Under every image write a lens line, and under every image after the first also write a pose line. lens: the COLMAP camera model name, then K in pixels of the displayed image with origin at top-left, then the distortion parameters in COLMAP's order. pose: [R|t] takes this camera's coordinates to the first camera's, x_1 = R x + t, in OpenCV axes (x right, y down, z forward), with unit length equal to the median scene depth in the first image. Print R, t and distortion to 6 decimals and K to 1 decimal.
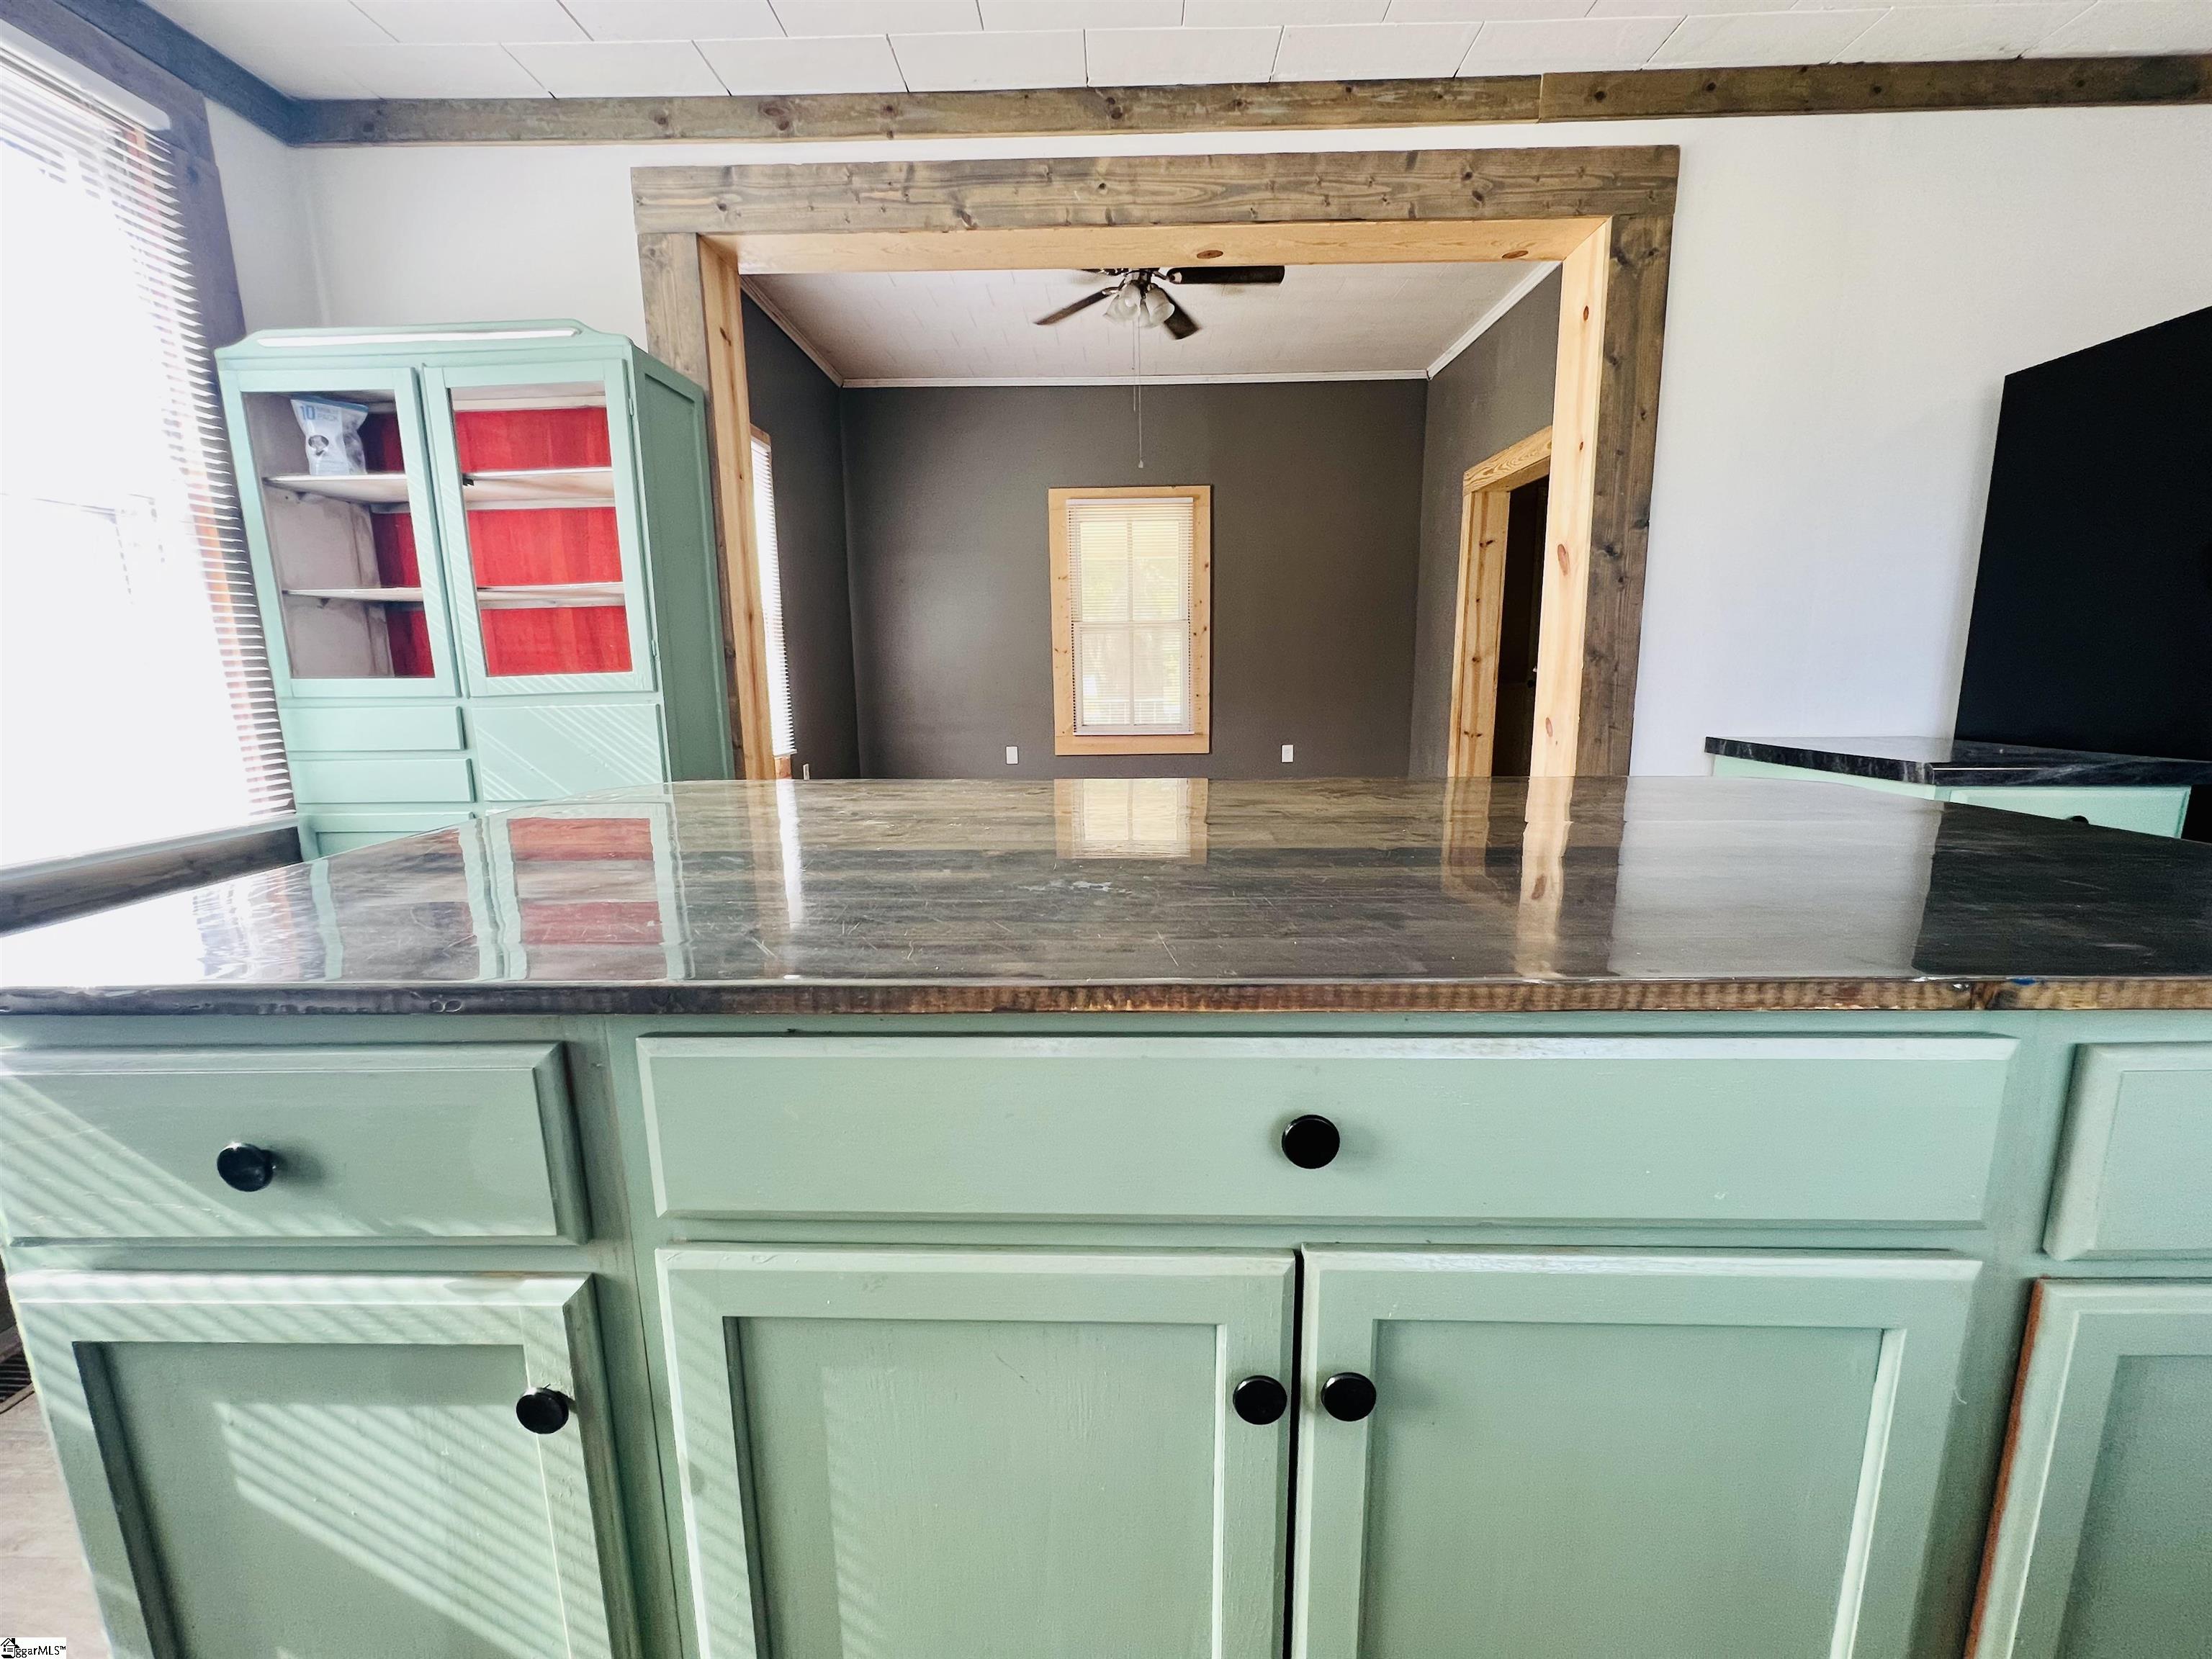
lens RADIAL K [[888.4, 0, 1103.2], [0, 888.4, 829.1], [0, 0, 1]] dist [-0.002567, -0.000093]
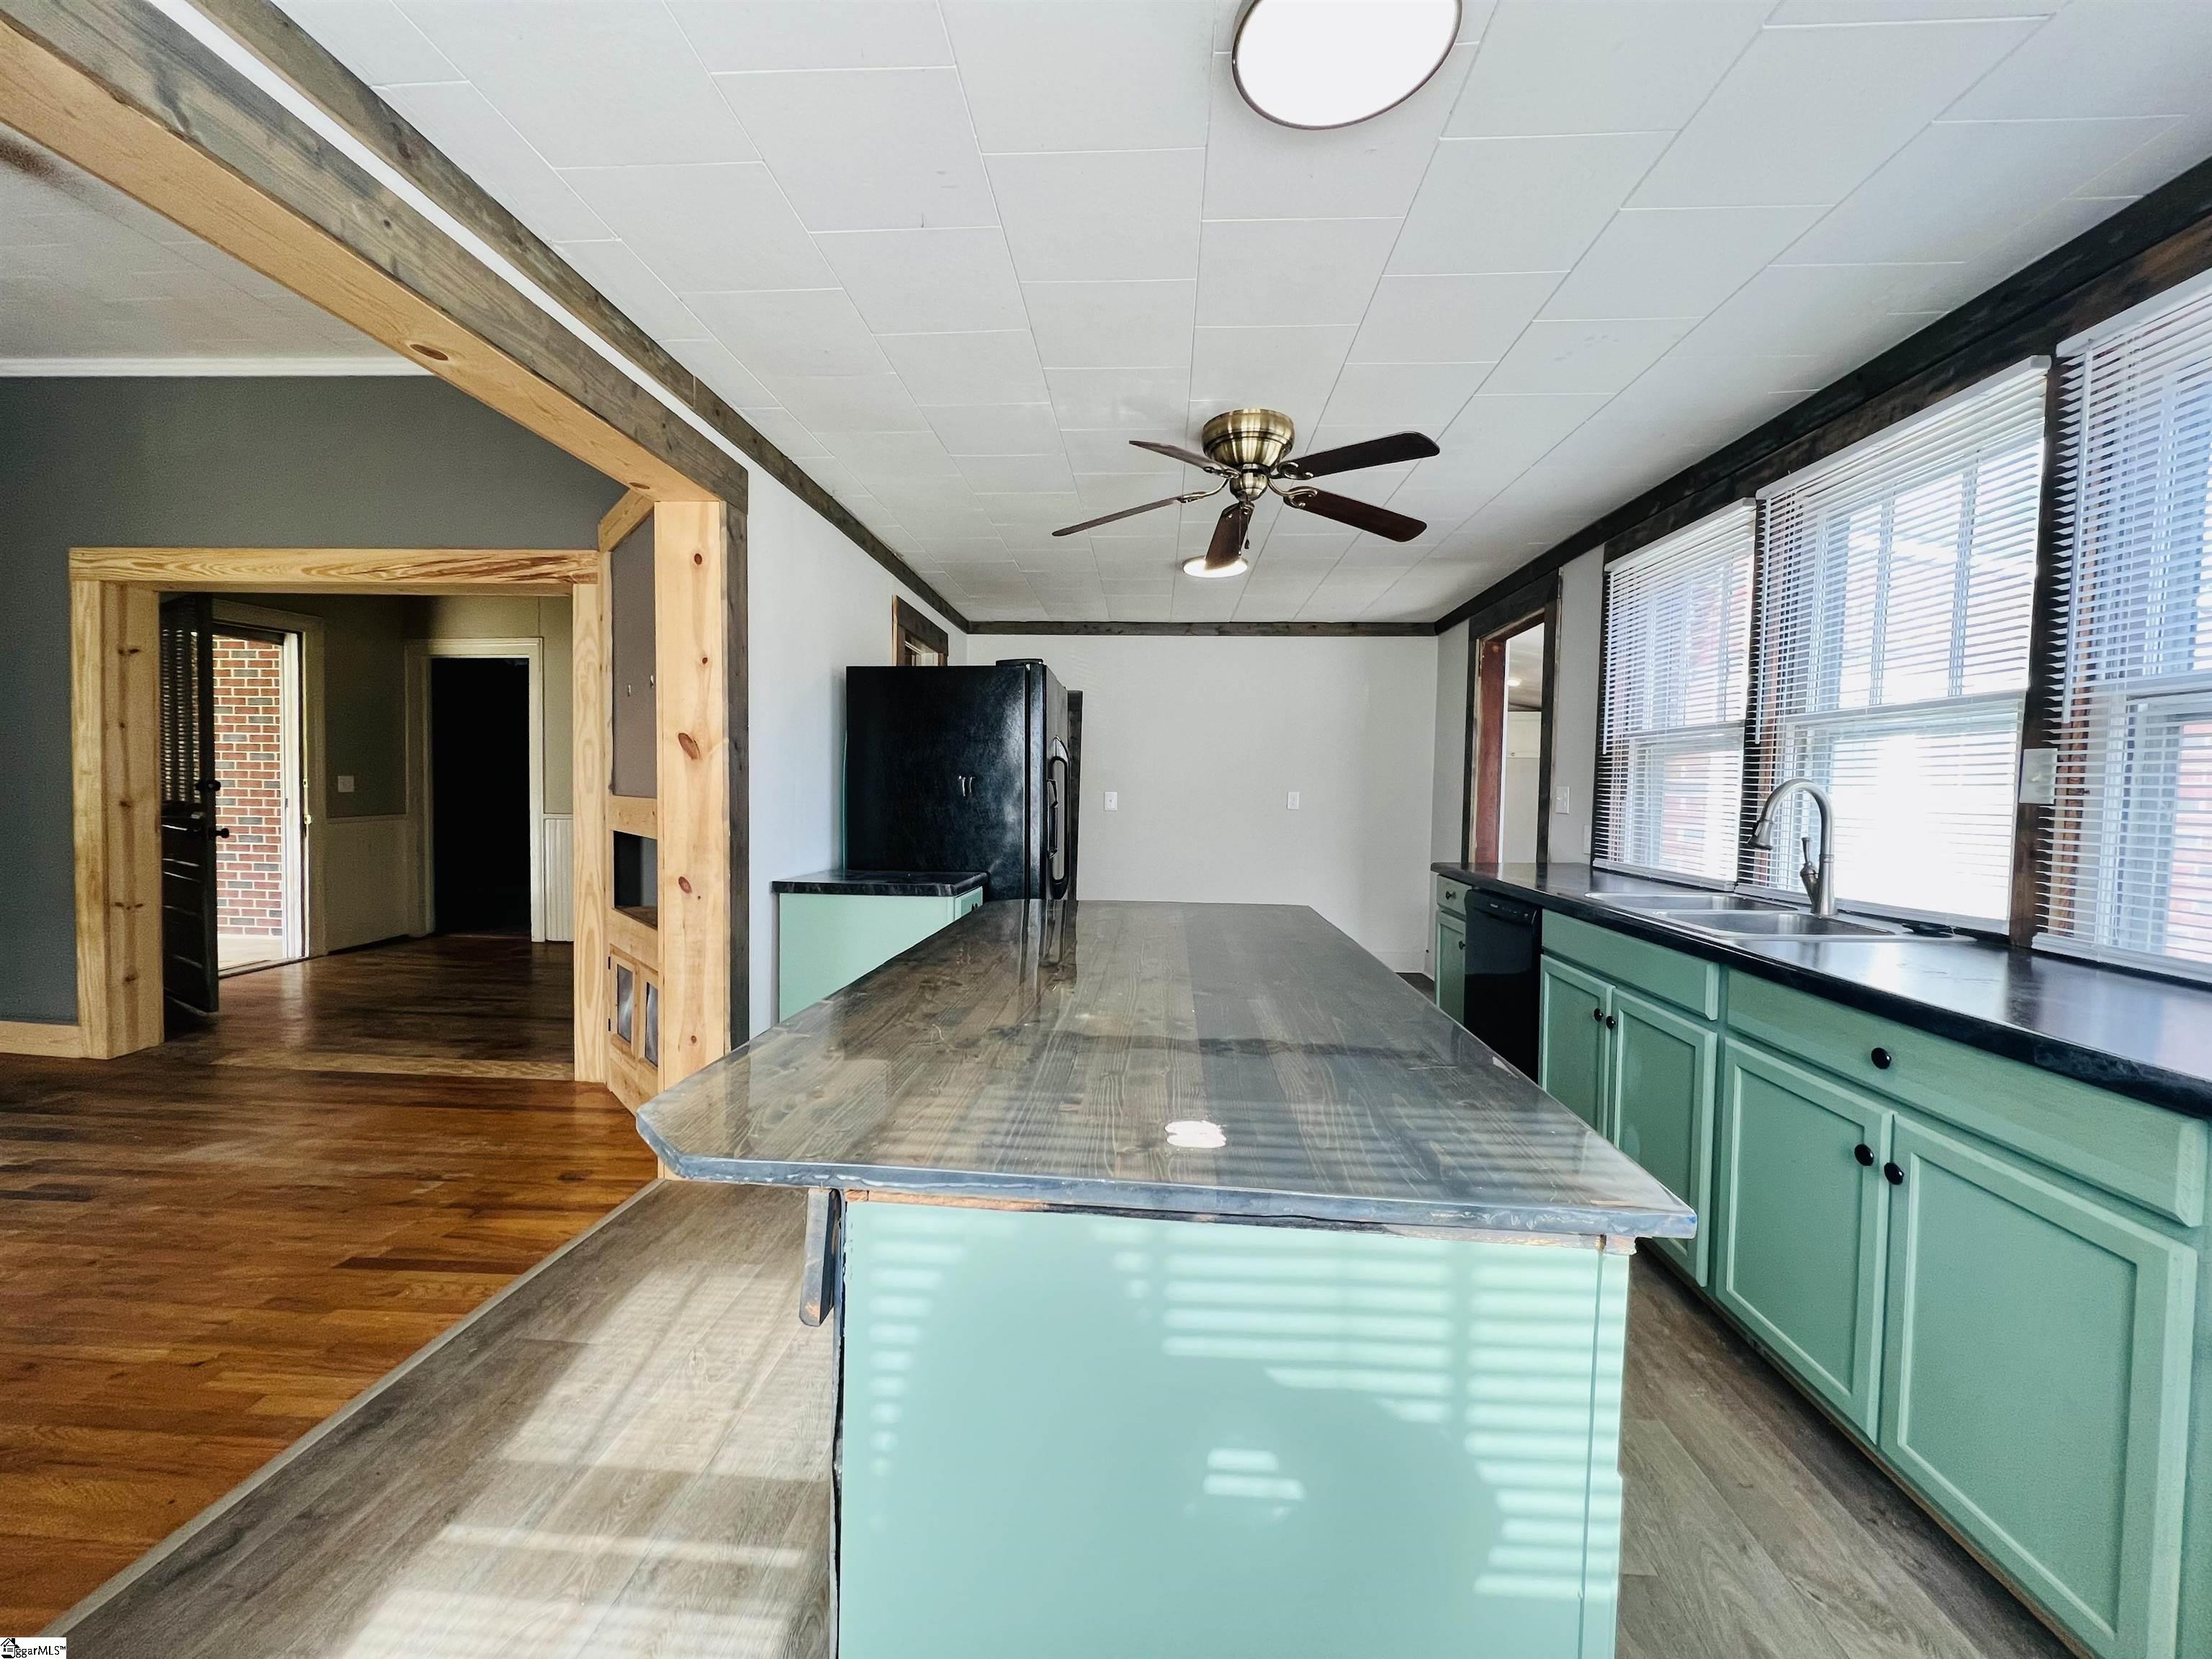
lens RADIAL K [[881.1, 0, 1109.3], [0, 881.1, 814.9], [0, 0, 1]] dist [-0.000375, 0.000375]
pose [[0.040138, -0.011982, 0.999122, -0.723444], [0.163877, 0.986467, 0.005247, -0.139990], [-0.985664, 0.163522, 0.041558, 0.453363]]
